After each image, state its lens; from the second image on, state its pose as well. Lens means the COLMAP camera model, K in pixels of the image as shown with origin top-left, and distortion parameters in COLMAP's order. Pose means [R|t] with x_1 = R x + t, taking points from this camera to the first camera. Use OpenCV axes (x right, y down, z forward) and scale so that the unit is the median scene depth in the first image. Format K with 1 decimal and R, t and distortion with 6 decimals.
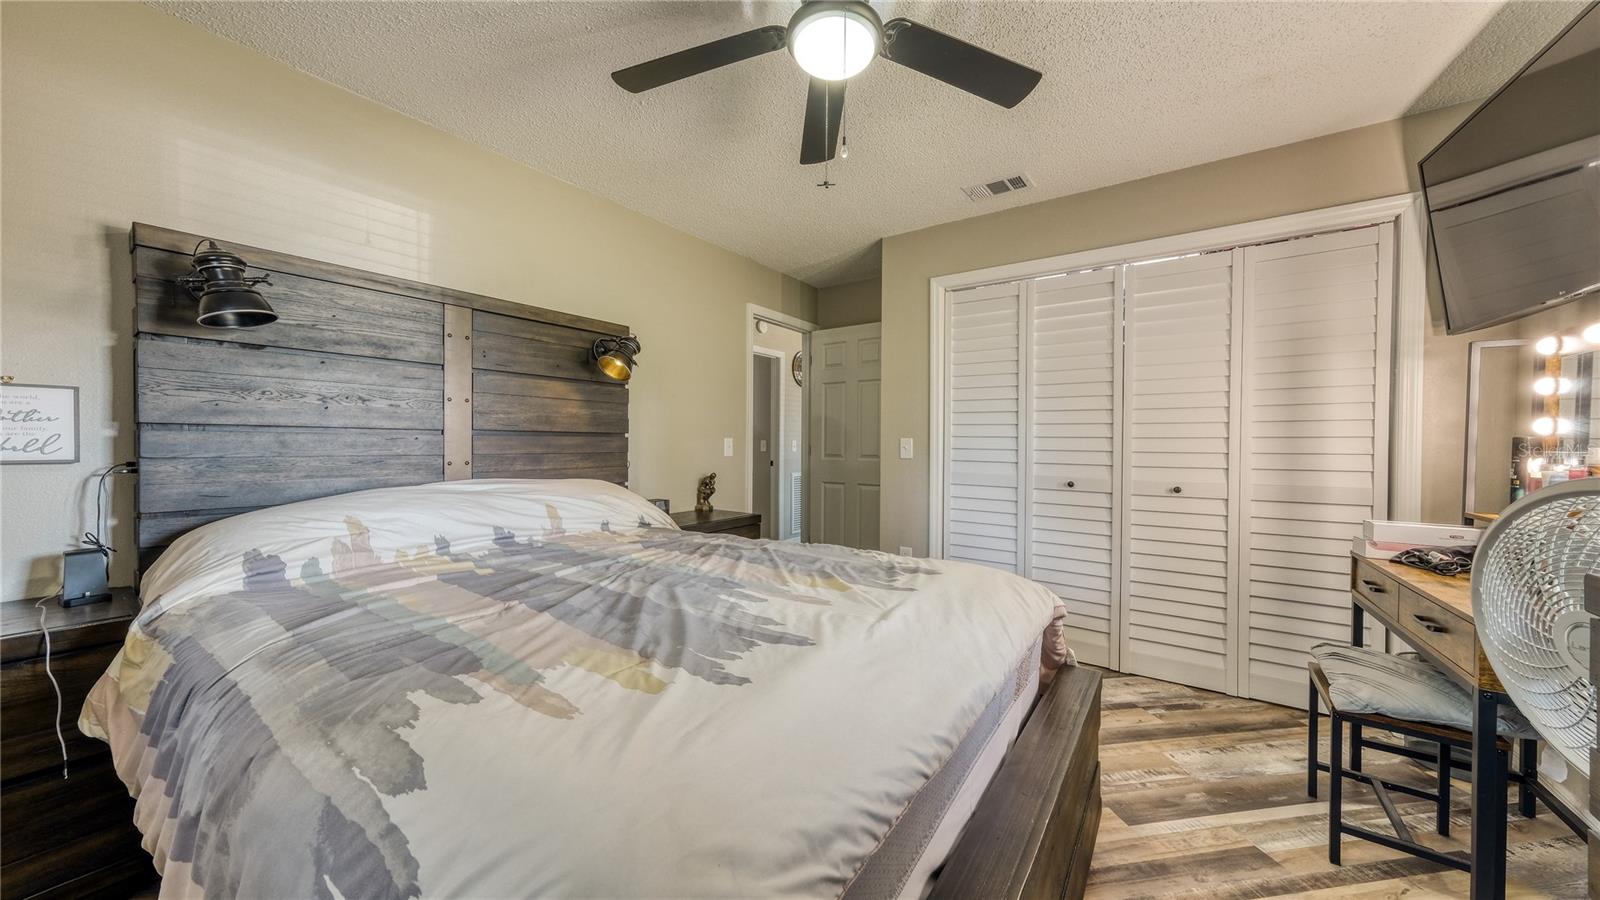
lens RADIAL K [[540.3, 0, 820.1], [0, 540.3, 451.2], [0, 0, 1]] dist [-0.000366, 0.003627]
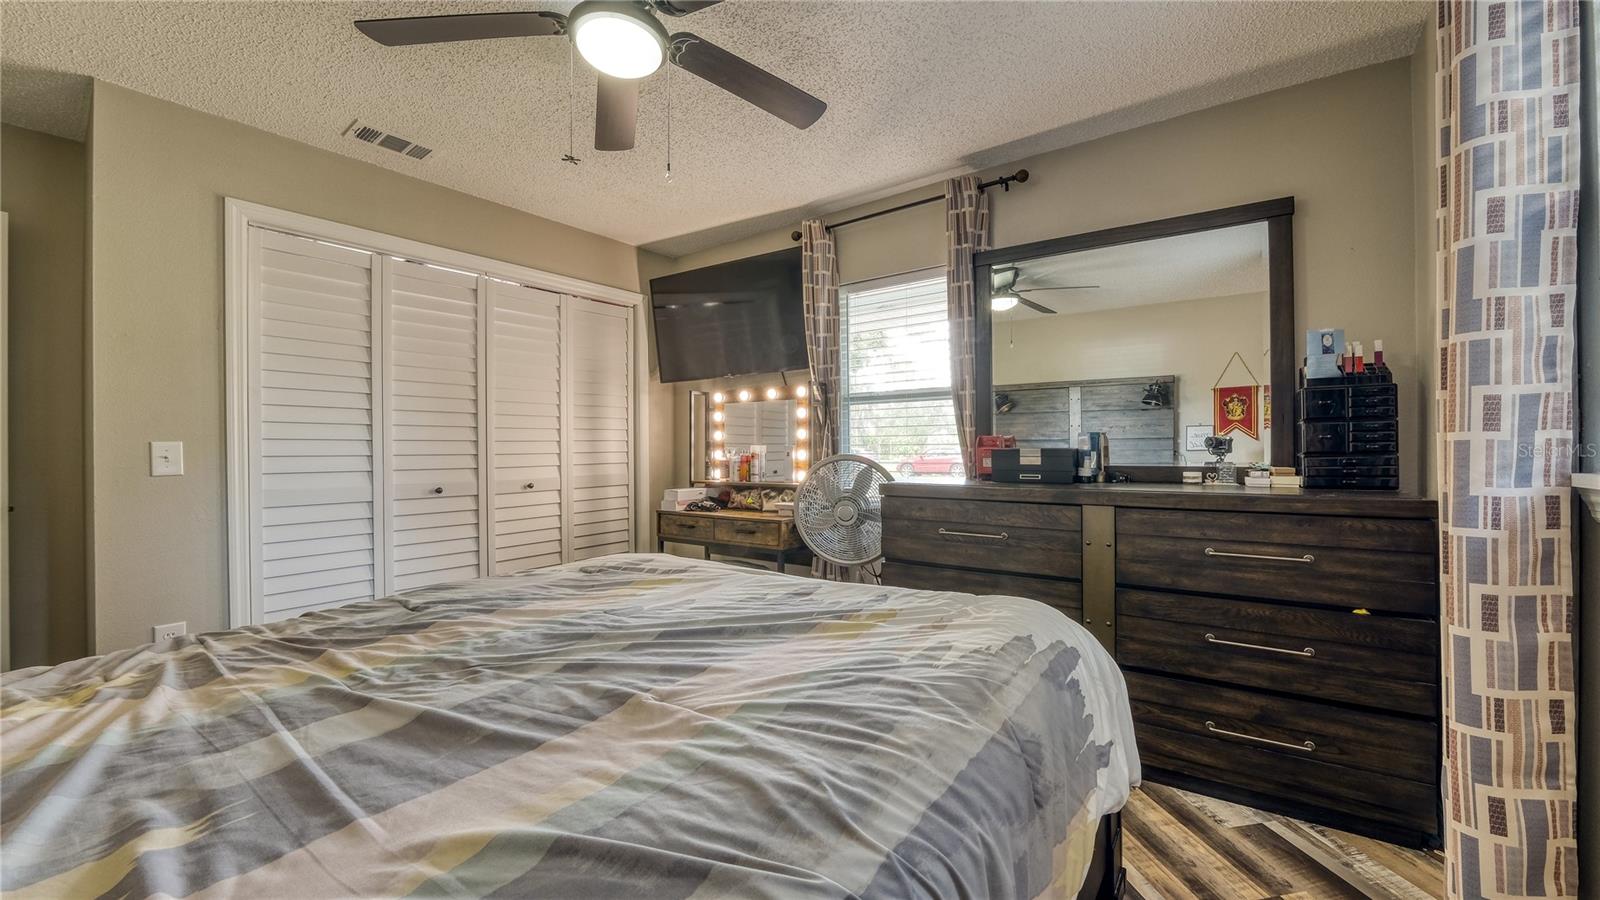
lens RADIAL K [[586.8, 0, 794.9], [0, 586.8, 450.9], [0, 0, 1]] dist [-0.013818, 0.000070]
pose [[0.070624, -0.014213, 0.997402, -0.630171], [0.026392, 0.999575, 0.012375, -0.004835], [-0.997154, 0.025449, 0.070970, 0.385351]]
